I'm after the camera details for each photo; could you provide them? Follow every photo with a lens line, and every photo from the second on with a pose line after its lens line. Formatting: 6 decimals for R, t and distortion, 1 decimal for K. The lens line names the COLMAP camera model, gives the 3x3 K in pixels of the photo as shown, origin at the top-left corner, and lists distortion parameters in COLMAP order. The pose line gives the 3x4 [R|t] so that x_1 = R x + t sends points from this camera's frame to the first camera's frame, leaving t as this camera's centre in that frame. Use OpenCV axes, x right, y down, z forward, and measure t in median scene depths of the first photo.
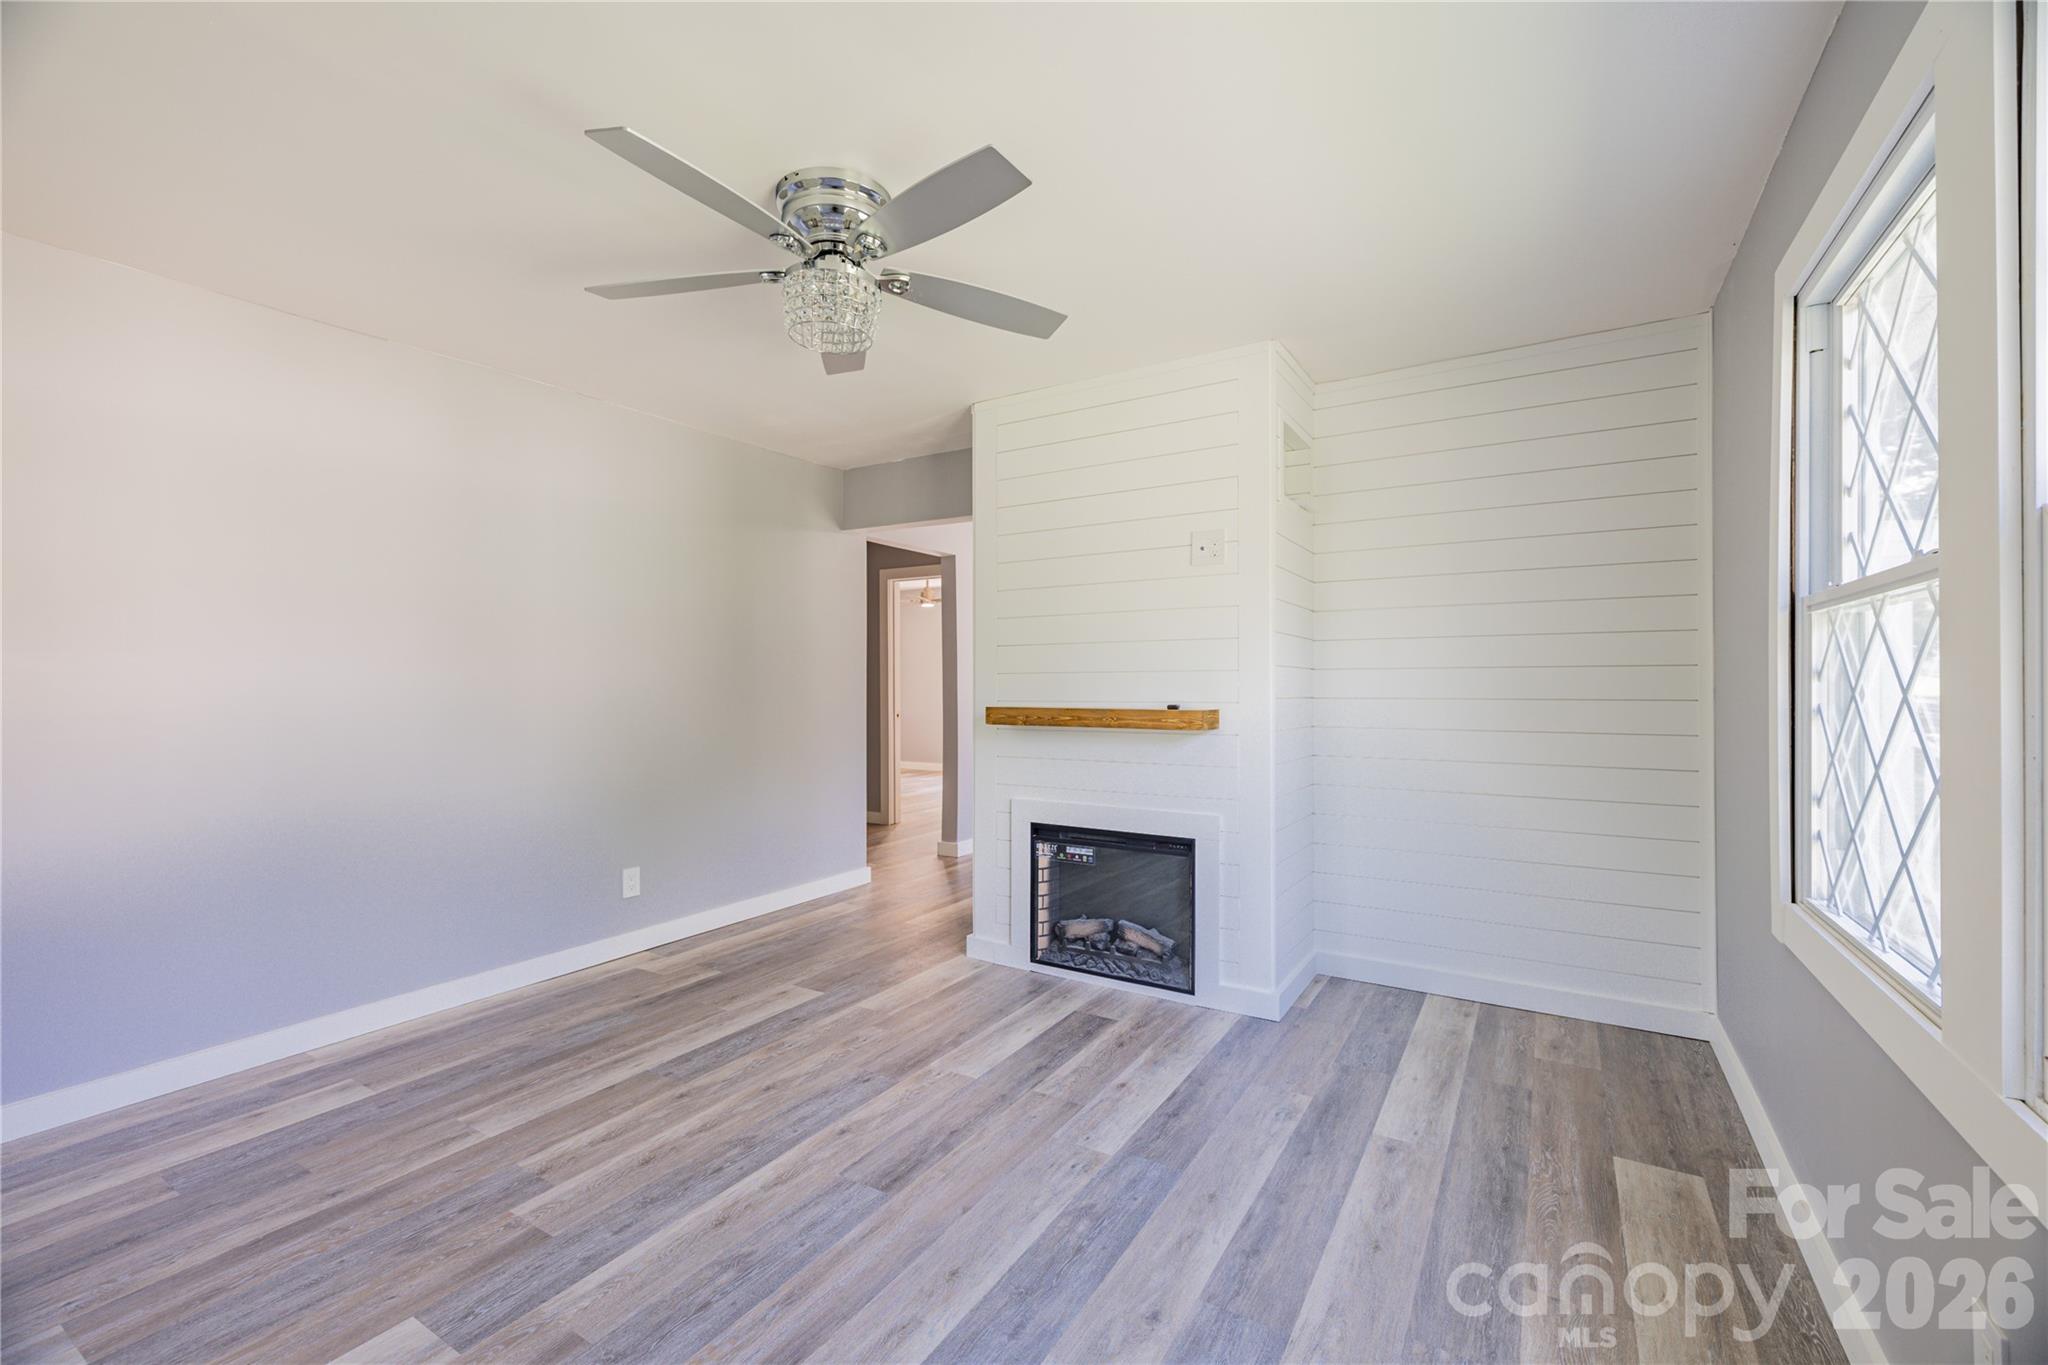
lens RADIAL K [[871.6, 0, 1003.8], [0, 871.6, 672.5], [0, 0, 1]] dist [0.003669, 0.000054]
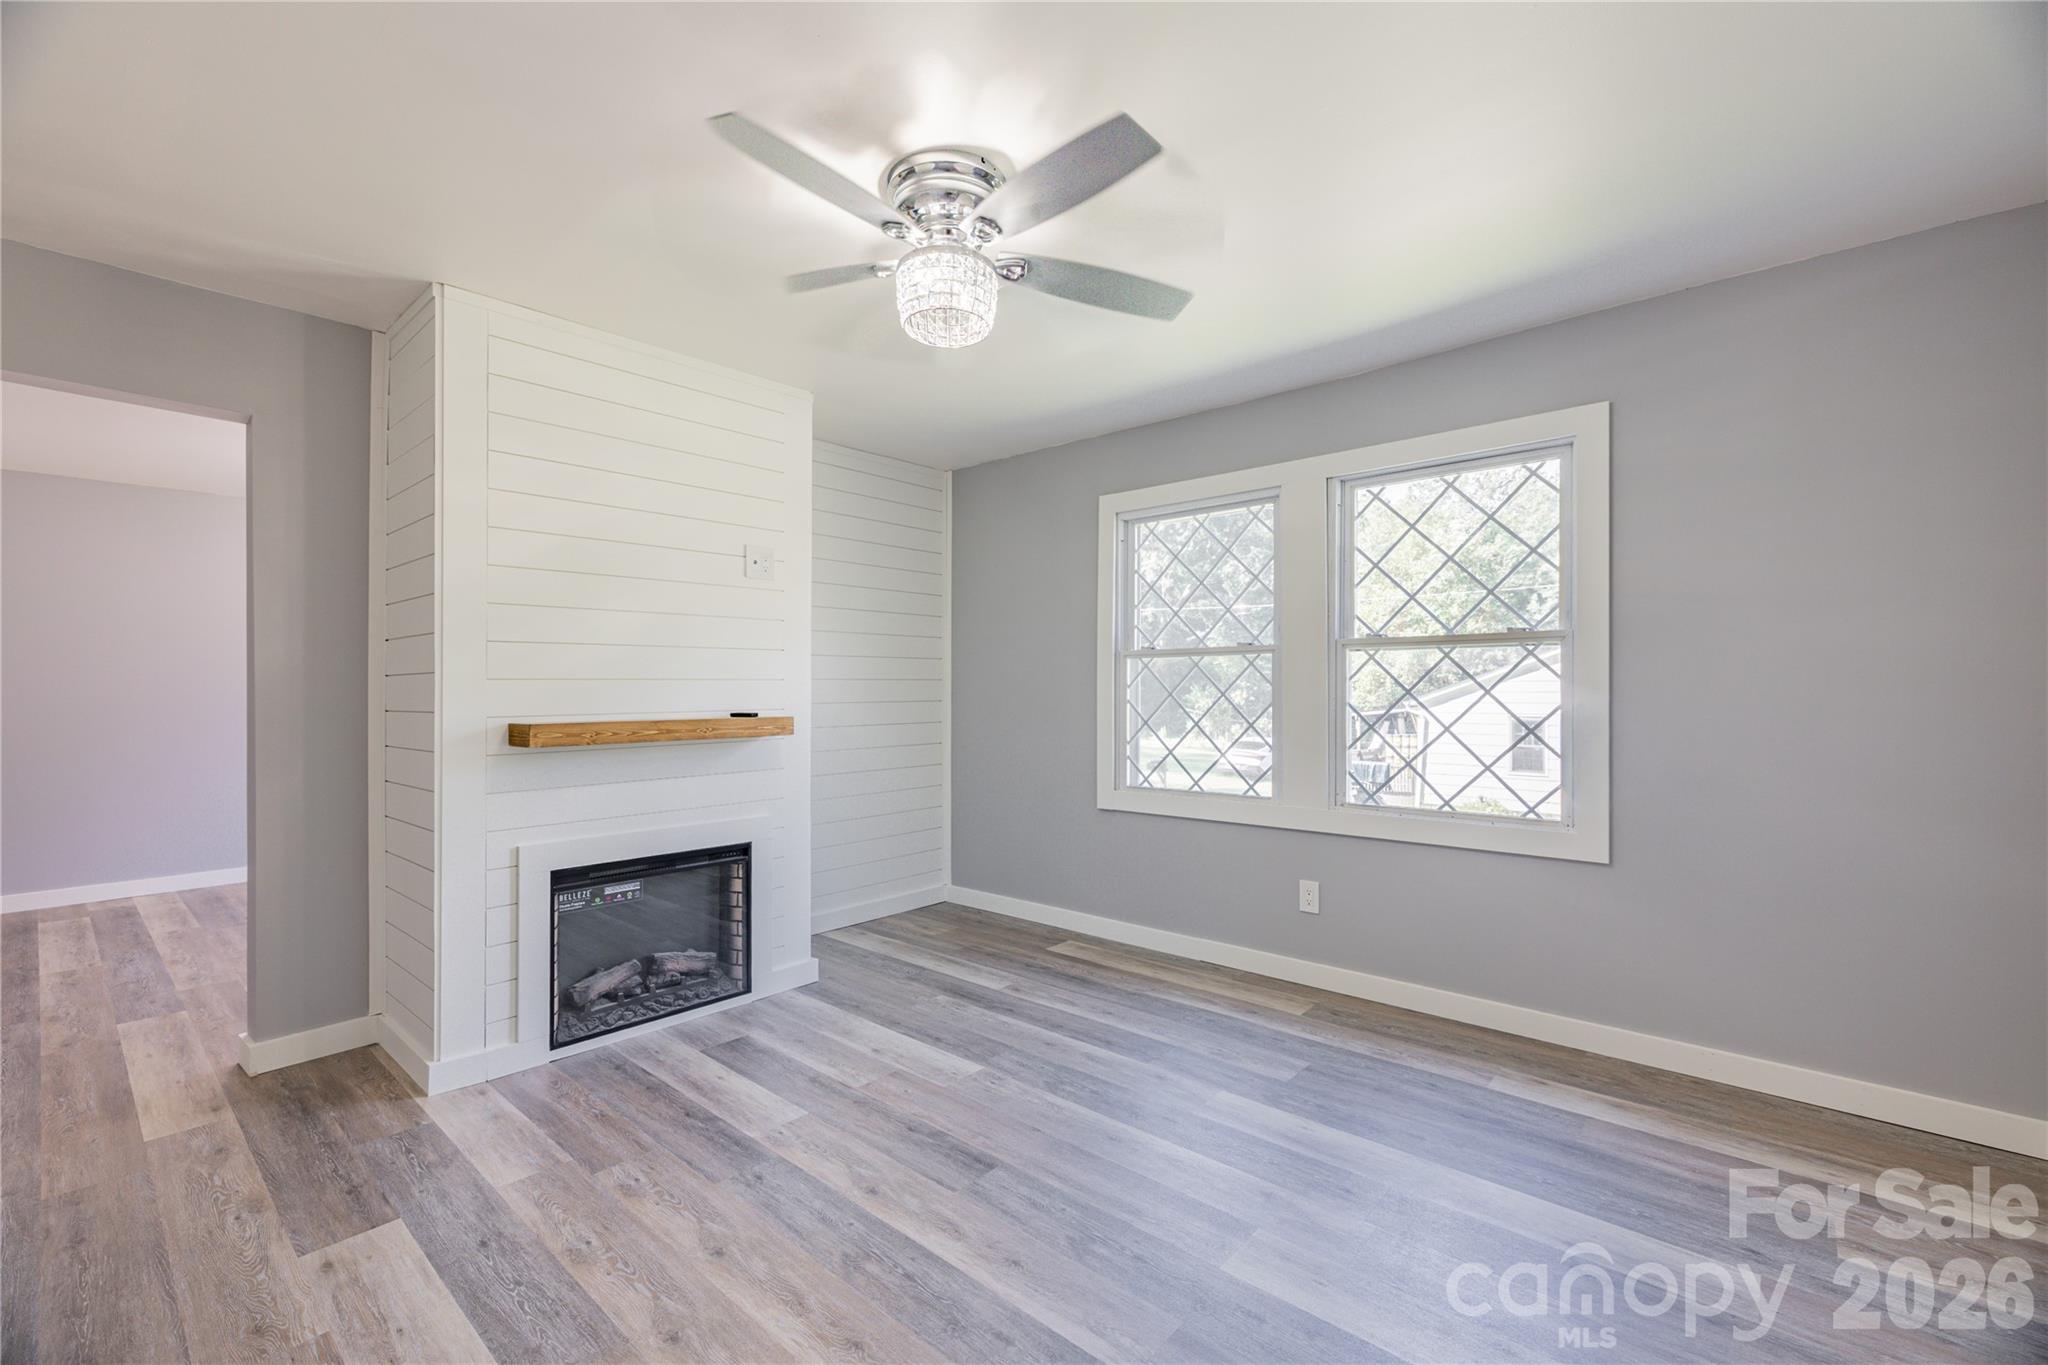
lens RADIAL K [[871.6, 0, 1034.9], [0, 871.6, 687.9], [0, 0, 1]] dist [0.003669, 0.000054]
pose [[0.156320, 0.003119, 0.987702, -0.922465], [-0.002603, 0.999993, -0.002746, 0.012042], [-0.987703, -0.002142, 0.156327, 0.617285]]
